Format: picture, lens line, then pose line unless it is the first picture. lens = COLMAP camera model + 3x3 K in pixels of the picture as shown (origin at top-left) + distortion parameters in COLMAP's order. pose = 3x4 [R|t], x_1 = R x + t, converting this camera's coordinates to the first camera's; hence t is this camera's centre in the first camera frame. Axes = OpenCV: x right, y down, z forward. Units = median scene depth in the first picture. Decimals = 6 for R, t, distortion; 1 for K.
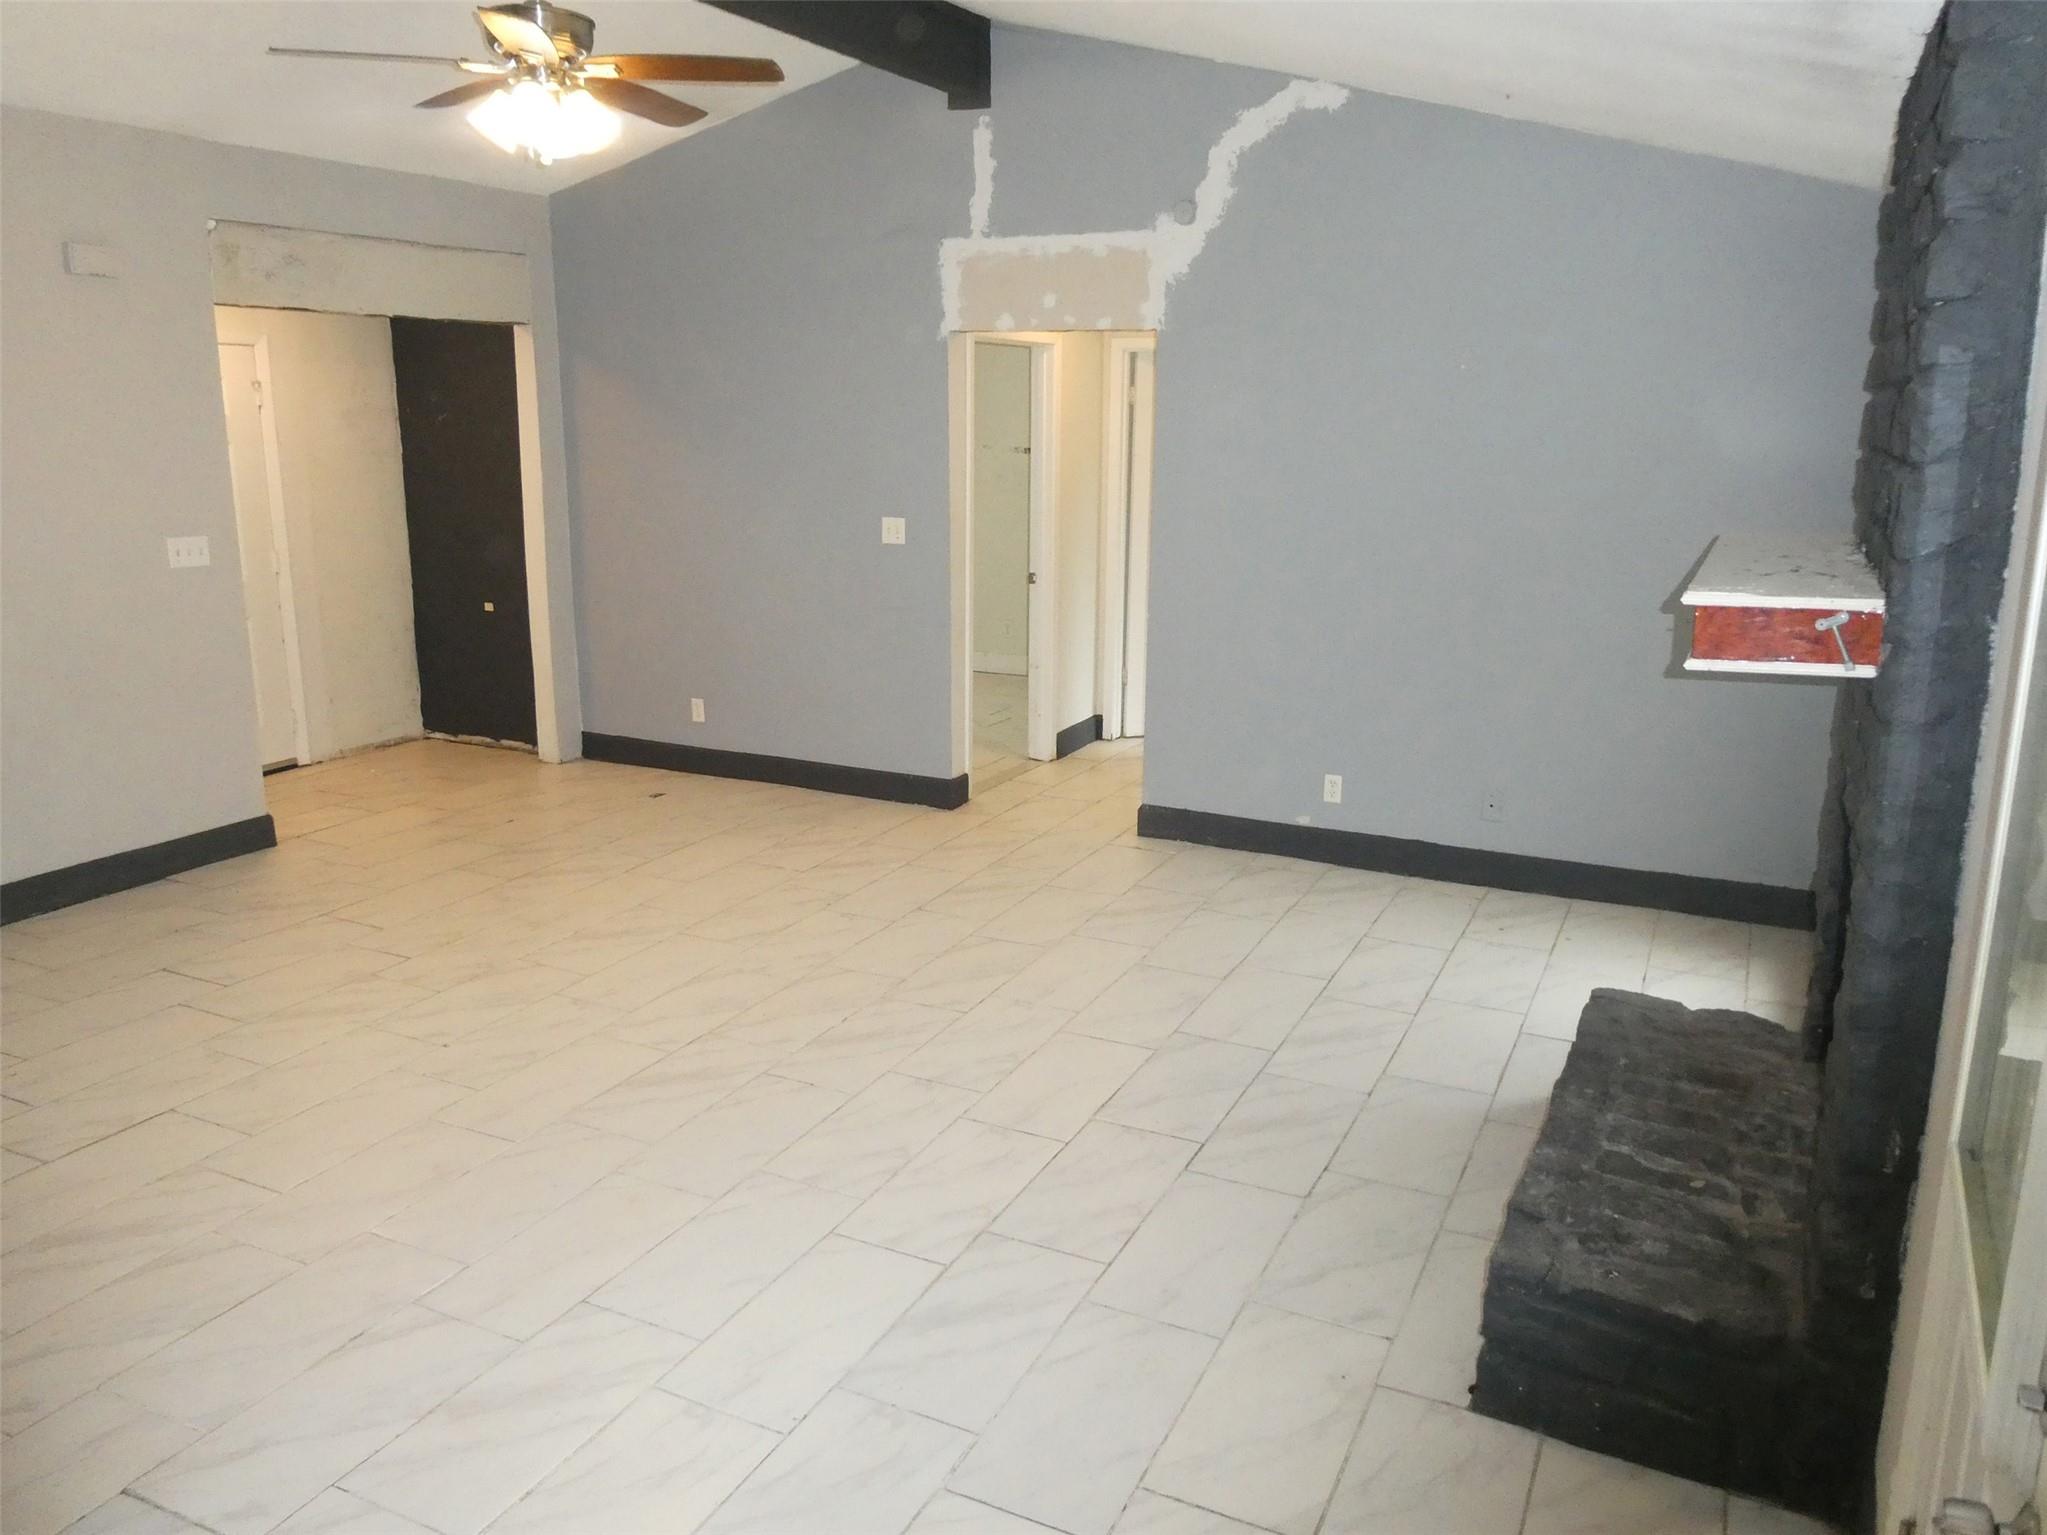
lens RADIAL K [[1470.2, 0, 1030.0], [0, 1470.2, 752.0], [0, 0, 1]] dist [-0.023654, 0.005629]
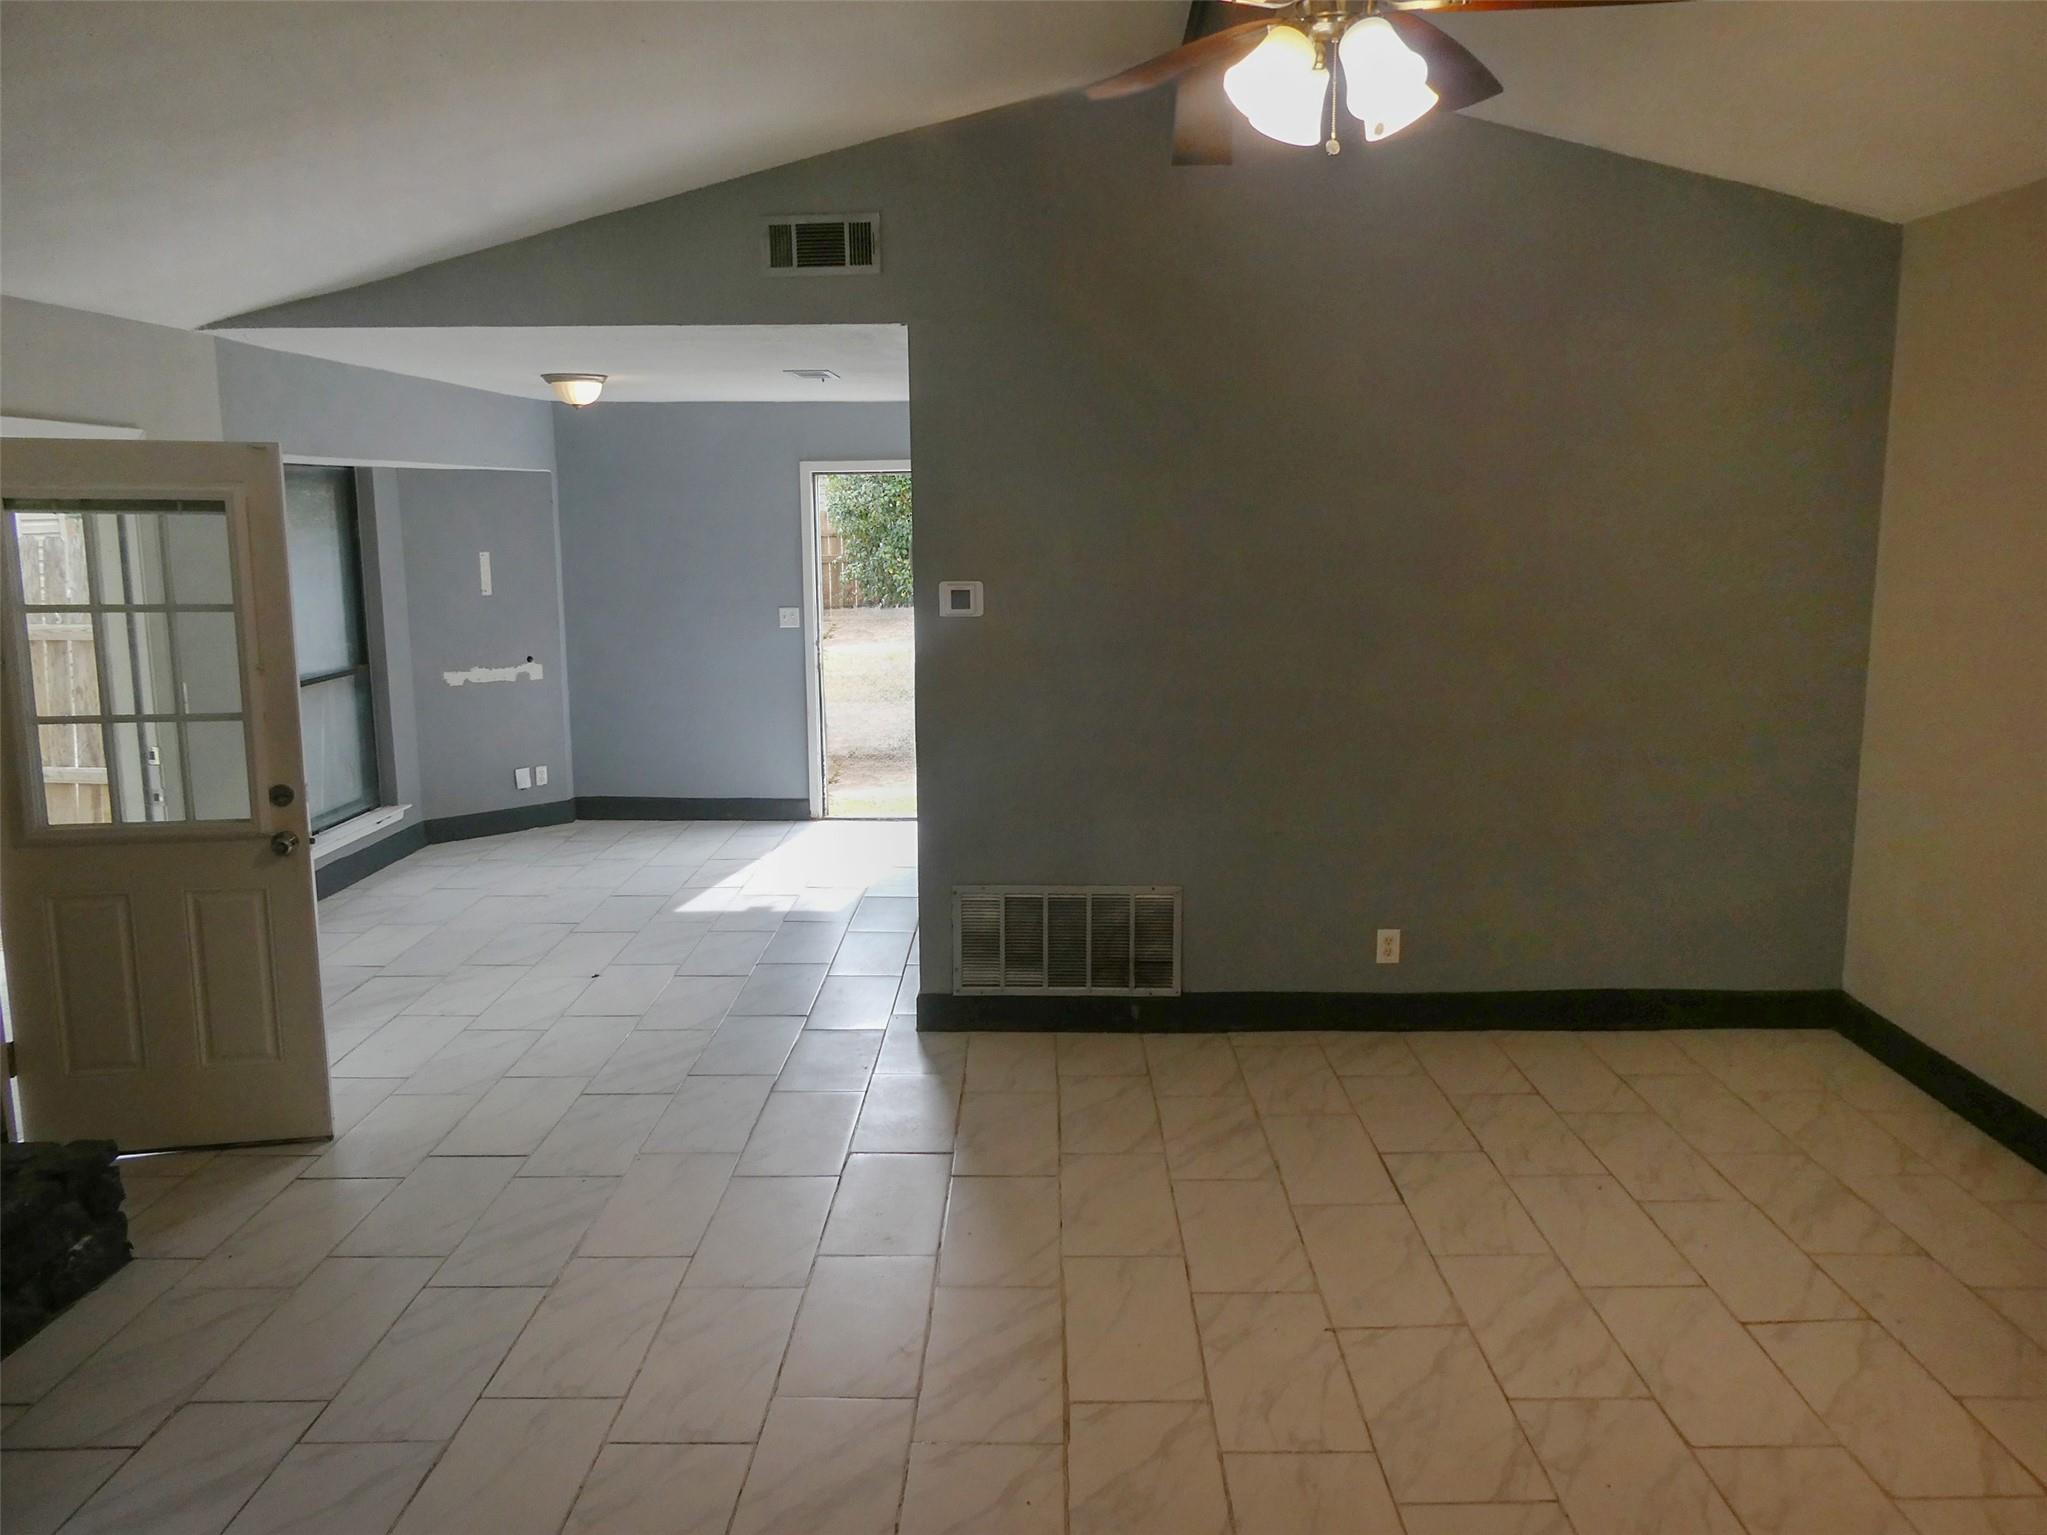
lens RADIAL K [[1470.2, 0, 1043.5], [0, 1470.2, 780.8], [0, 0, 1]] dist [-0.023654, 0.005629]
pose [[-0.902741, 0.062449, -0.425627, 0.046918], [-0.105512, 0.927042, 0.359805, -0.253016], [0.417044, 0.369719, -0.830290, 1.084757]]
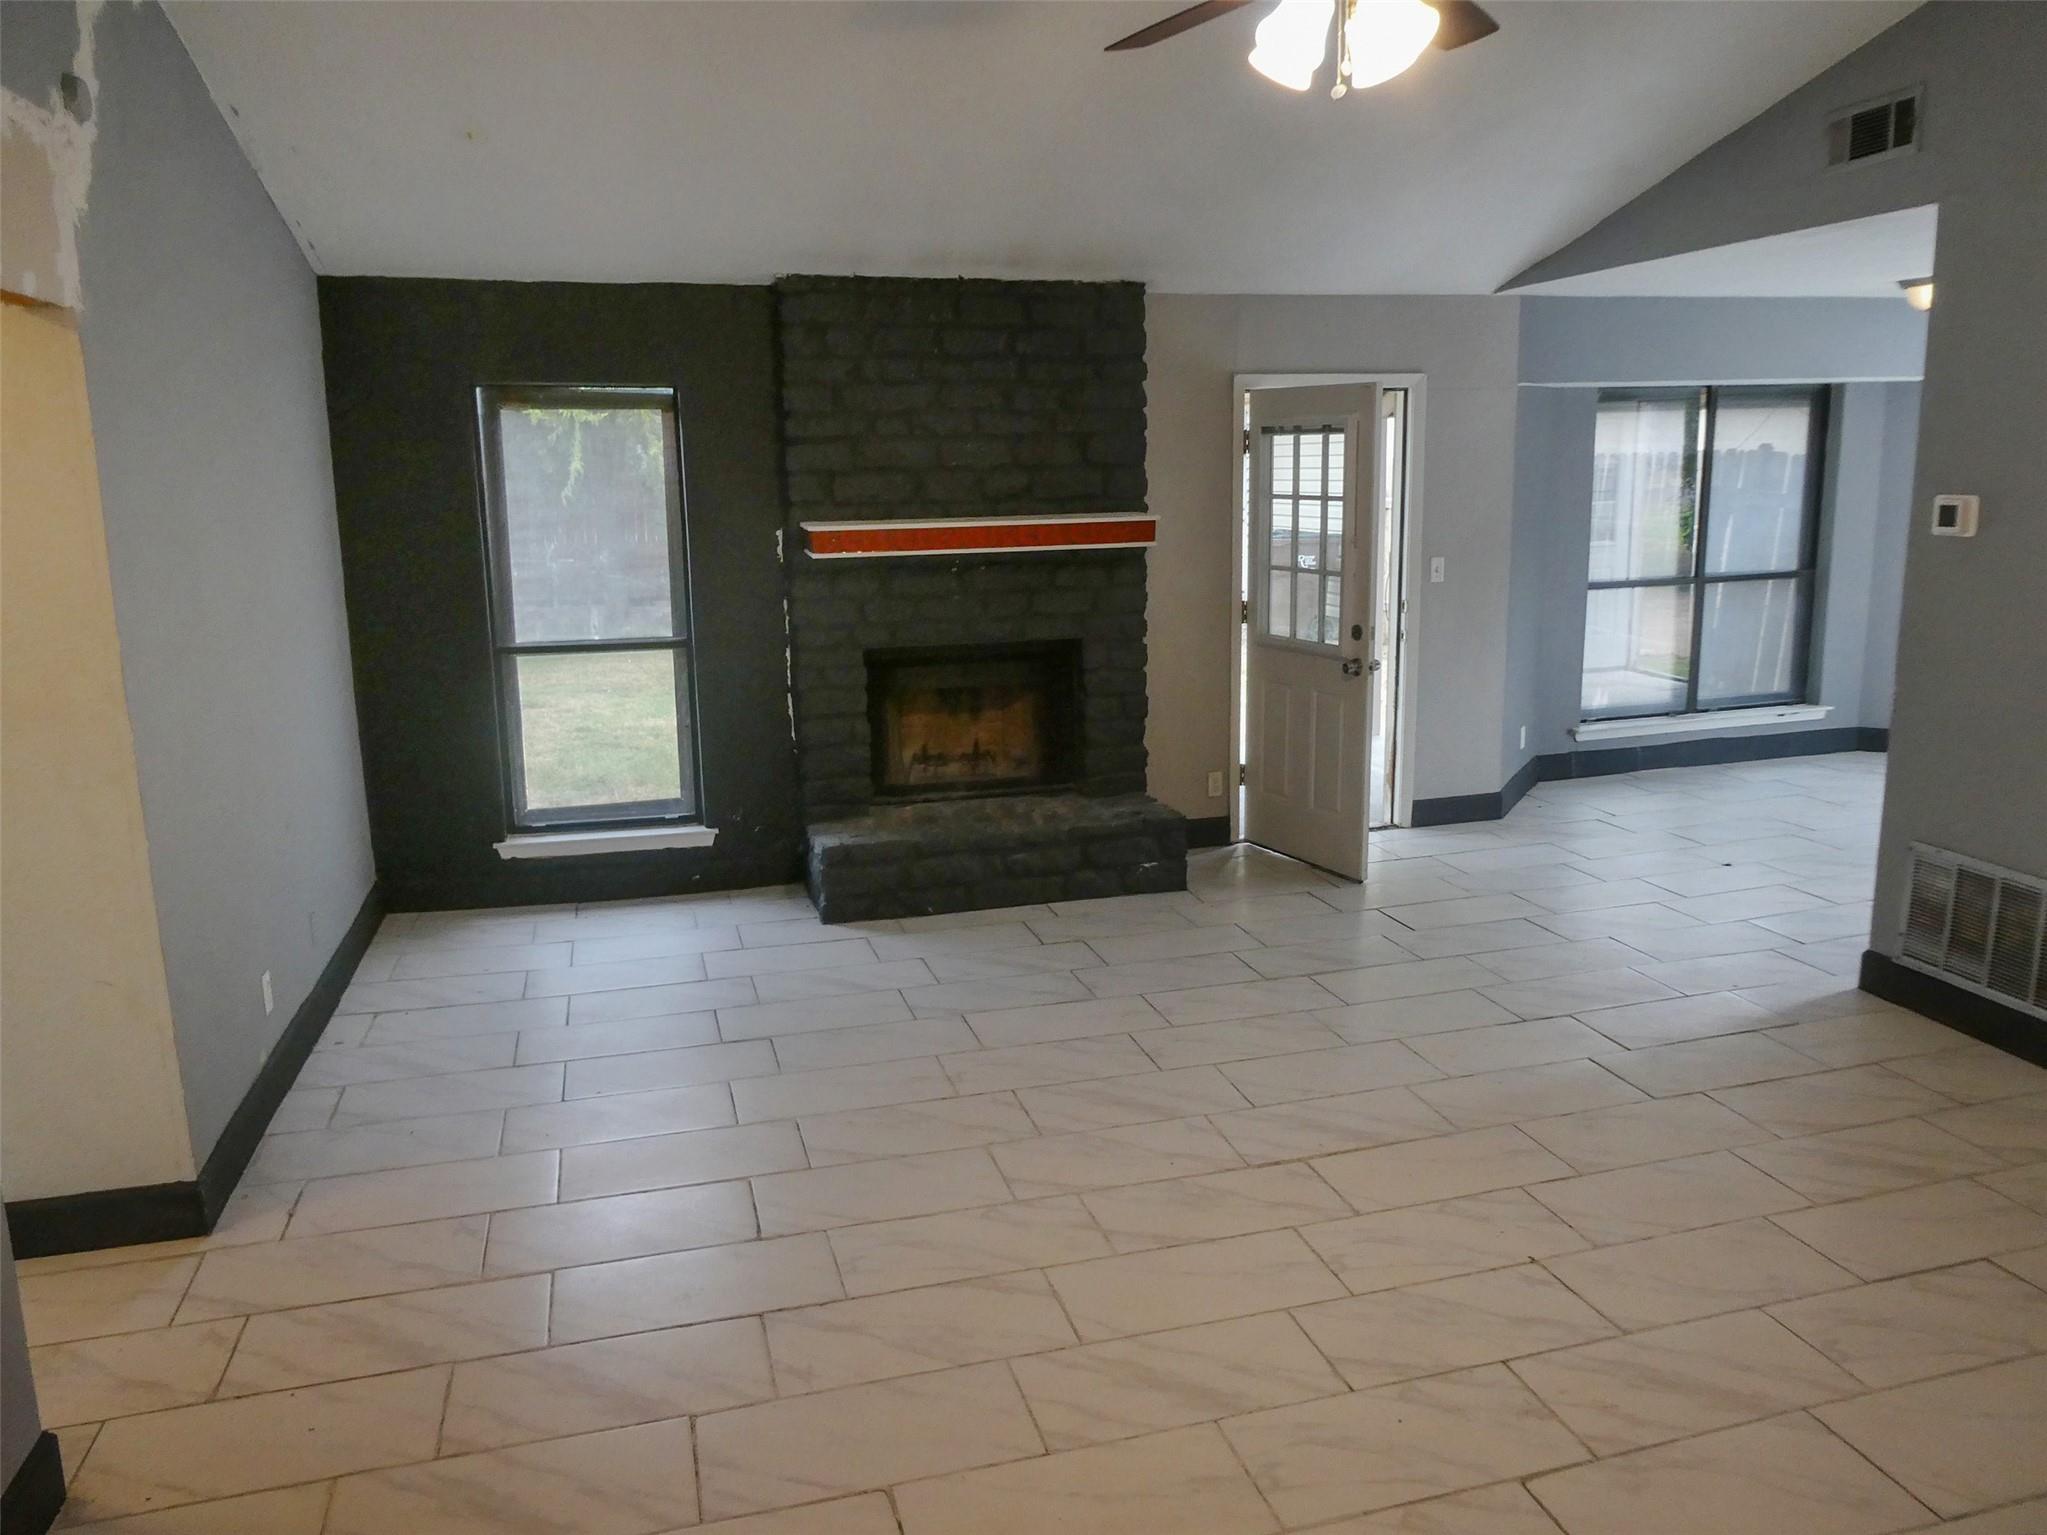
lens RADIAL K [[1470.2, 0, 1053.9], [0, 1470.2, 780.2], [0, 0, 1]] dist [-0.023654, 0.005629]
pose [[-0.664209, -0.158779, 0.730490, -0.553025], [0.175404, 0.916800, 0.358764, -0.260899], [-0.726678, 0.366425, -0.581096, 1.127507]]
